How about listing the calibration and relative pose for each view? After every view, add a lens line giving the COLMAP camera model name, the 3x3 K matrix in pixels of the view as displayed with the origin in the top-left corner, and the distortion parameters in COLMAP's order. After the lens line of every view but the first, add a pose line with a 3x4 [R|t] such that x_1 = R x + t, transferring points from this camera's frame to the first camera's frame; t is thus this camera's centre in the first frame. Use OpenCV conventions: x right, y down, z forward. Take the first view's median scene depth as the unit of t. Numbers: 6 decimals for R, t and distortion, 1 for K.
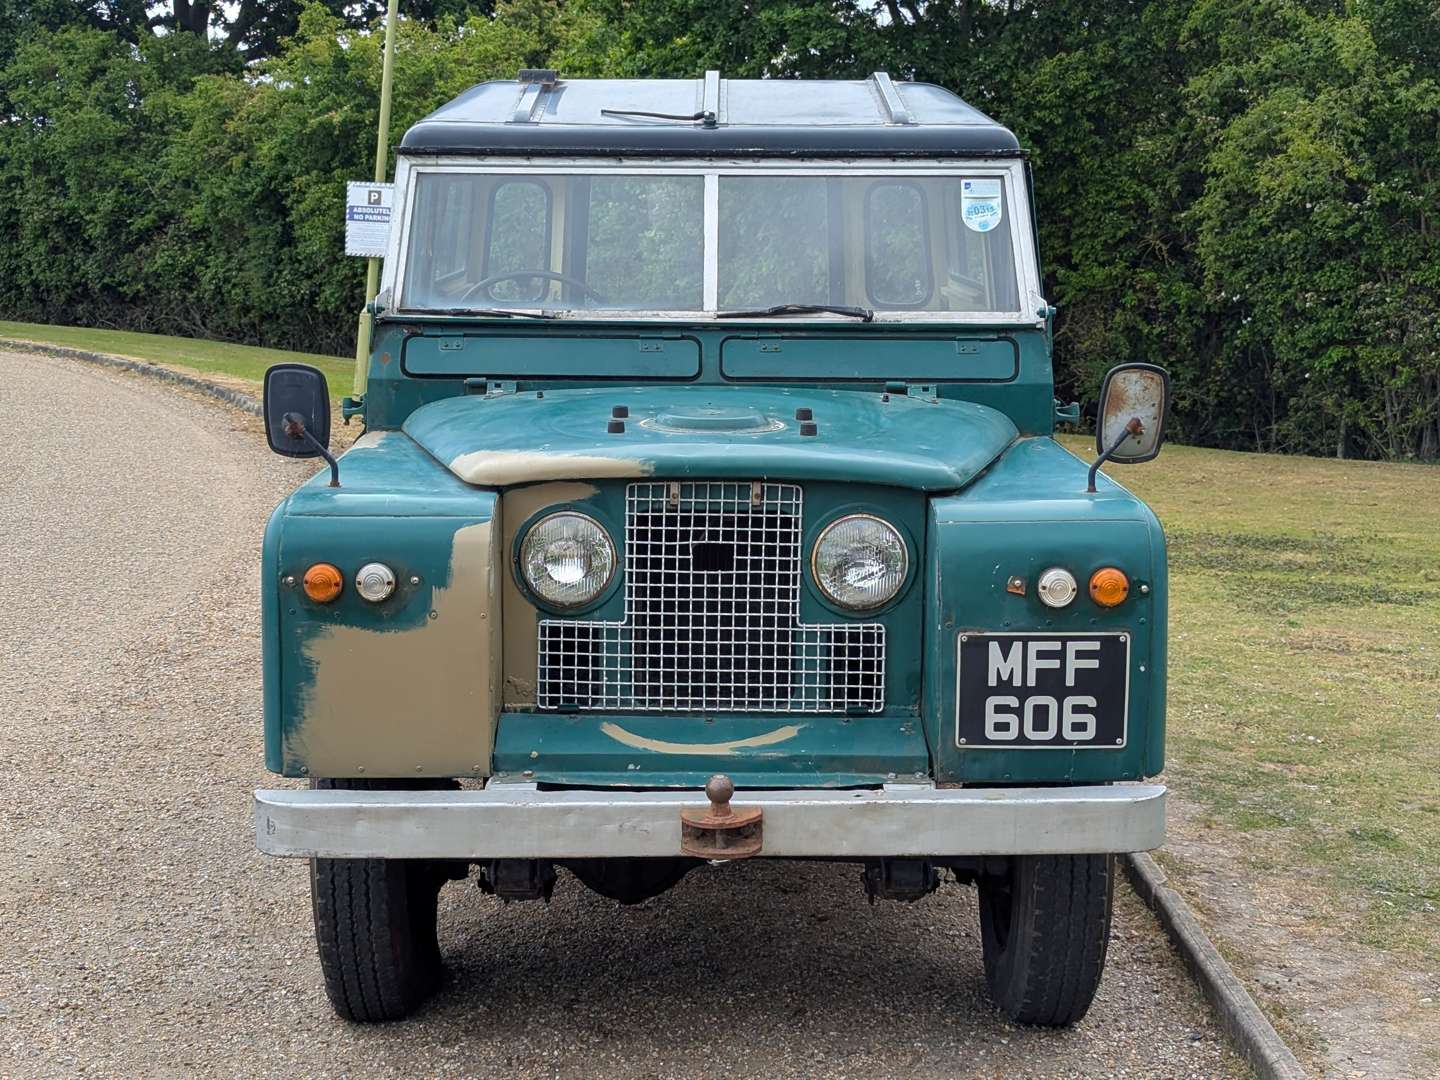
lens RADIAL K [[2442.4, 0, 721.9], [0, 2442.4, 610.3], [0, 0, 1]] dist [0.212547, -0.708188]
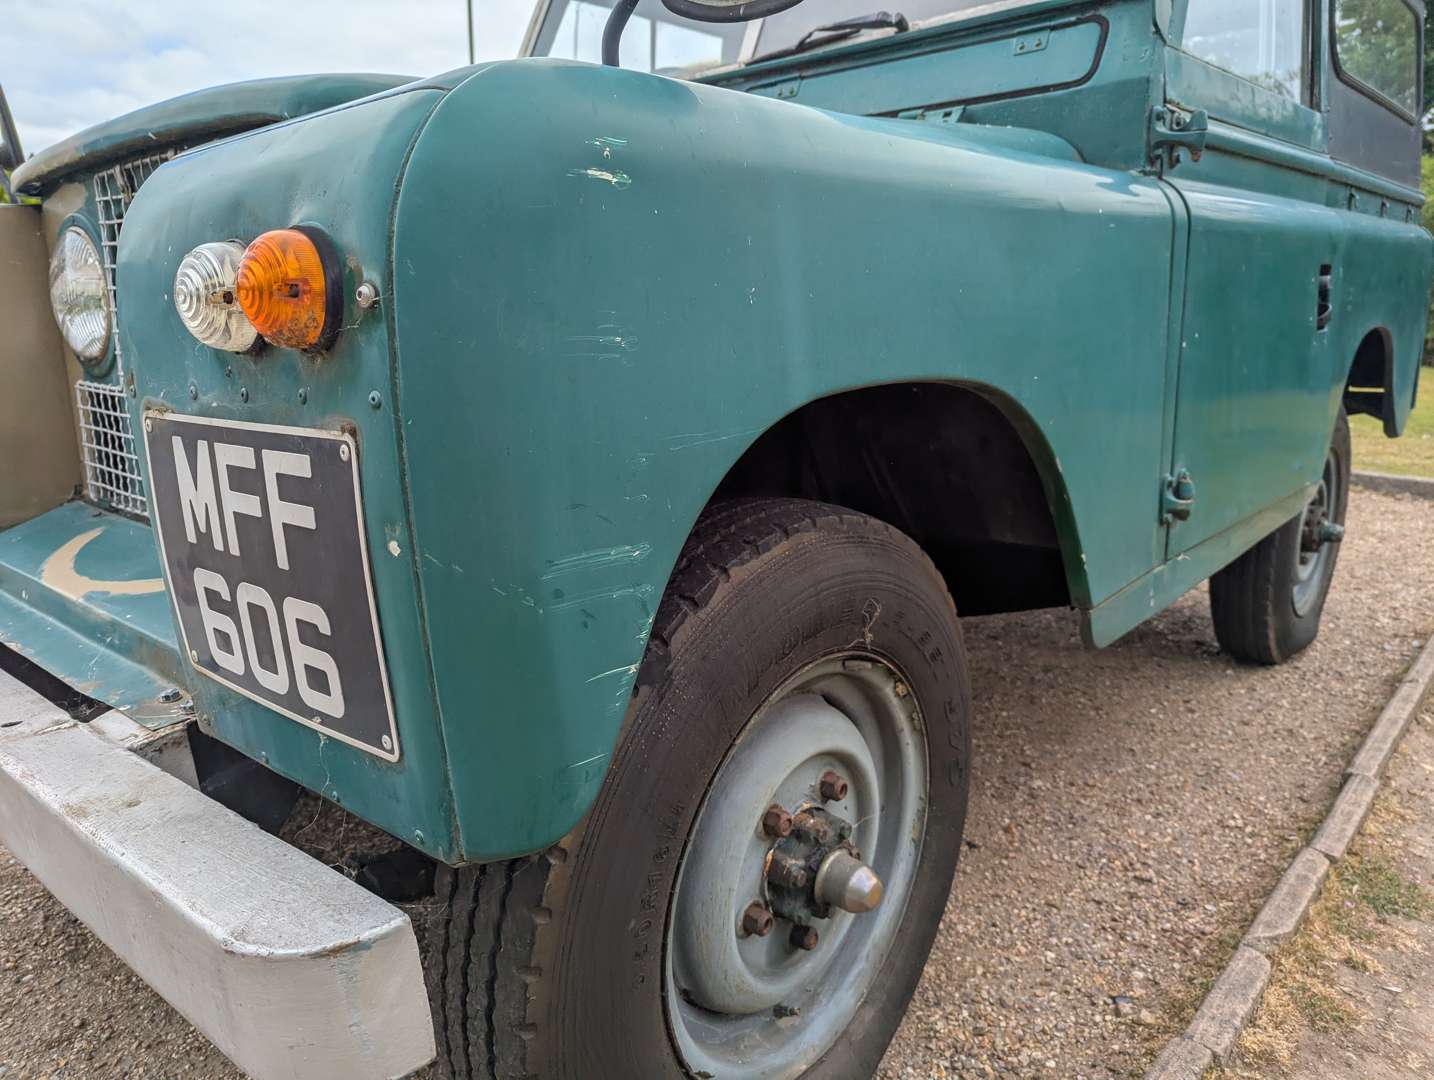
lens RADIAL K [[1025.6, 0, 717.0], [0, 1025.6, 540.0], [0, 0, 1]] dist [0.028196, -0.000936]
pose [[0.746751, 0.125270, -0.653200, 0.293690], [-0.085540, 0.992035, 0.092460, 0.006189], [0.659580, -0.013170, 0.751519, 0.925432]]
